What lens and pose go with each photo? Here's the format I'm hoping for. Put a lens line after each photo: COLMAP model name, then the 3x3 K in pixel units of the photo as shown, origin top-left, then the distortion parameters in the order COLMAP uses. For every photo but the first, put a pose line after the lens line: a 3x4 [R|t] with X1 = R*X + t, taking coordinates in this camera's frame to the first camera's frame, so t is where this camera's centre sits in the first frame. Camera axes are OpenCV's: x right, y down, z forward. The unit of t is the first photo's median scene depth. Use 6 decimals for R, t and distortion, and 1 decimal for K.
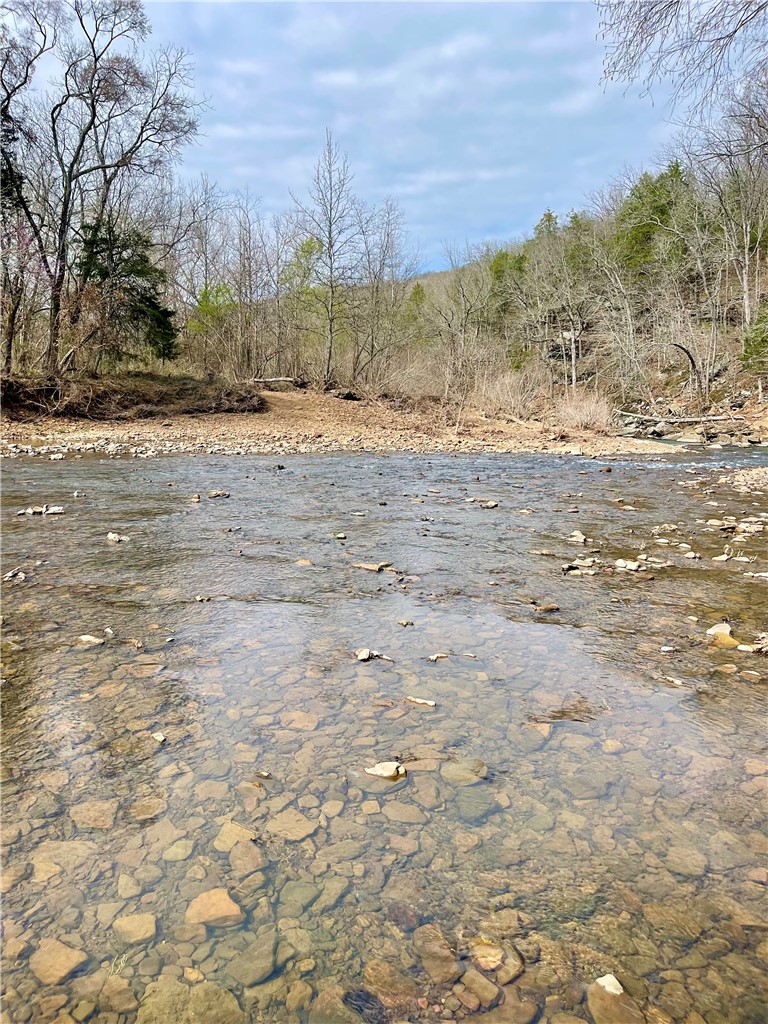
lens RADIAL K [[776.7, 0, 374.9], [0, 776.7, 509.3], [0, 0, 1]] dist [0.052901, -0.064828]
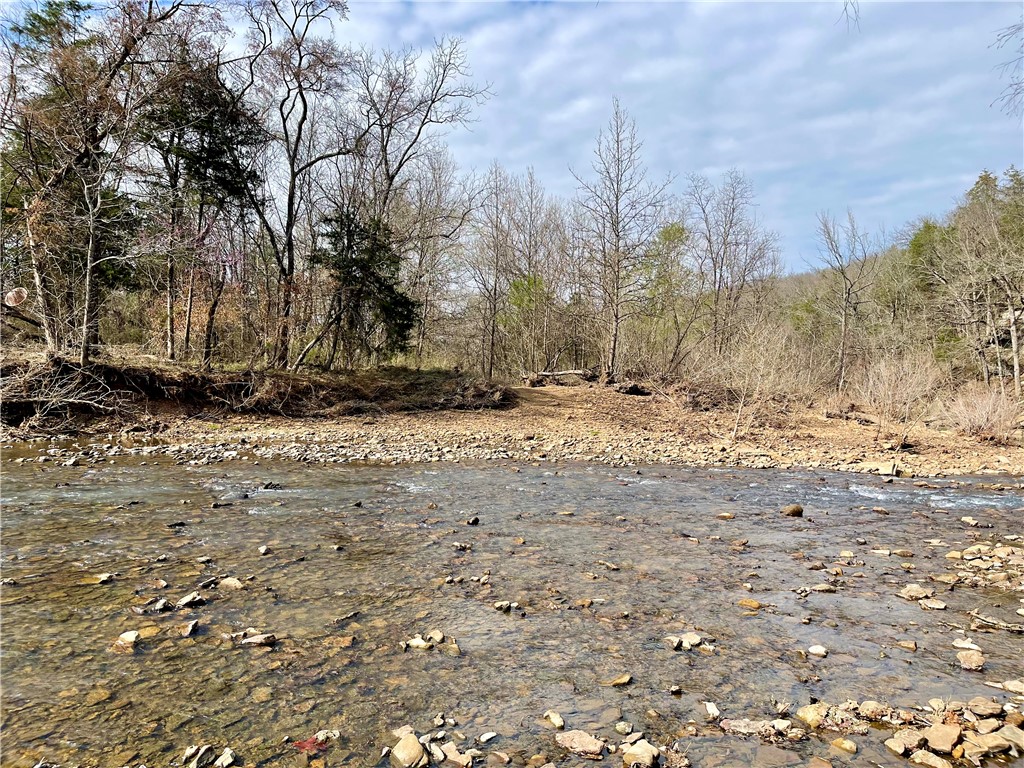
lens RADIAL K [[776.7, 0, 496.8], [0, 776.7, 393.1], [0, 0, 1]] dist [0.052901, -0.064828]
pose [[0.924150, -0.002281, -0.382023, 0.106429], [-0.052081, 0.989894, -0.131901, -0.016478], [0.378463, 0.141793, 0.914691, 0.119907]]
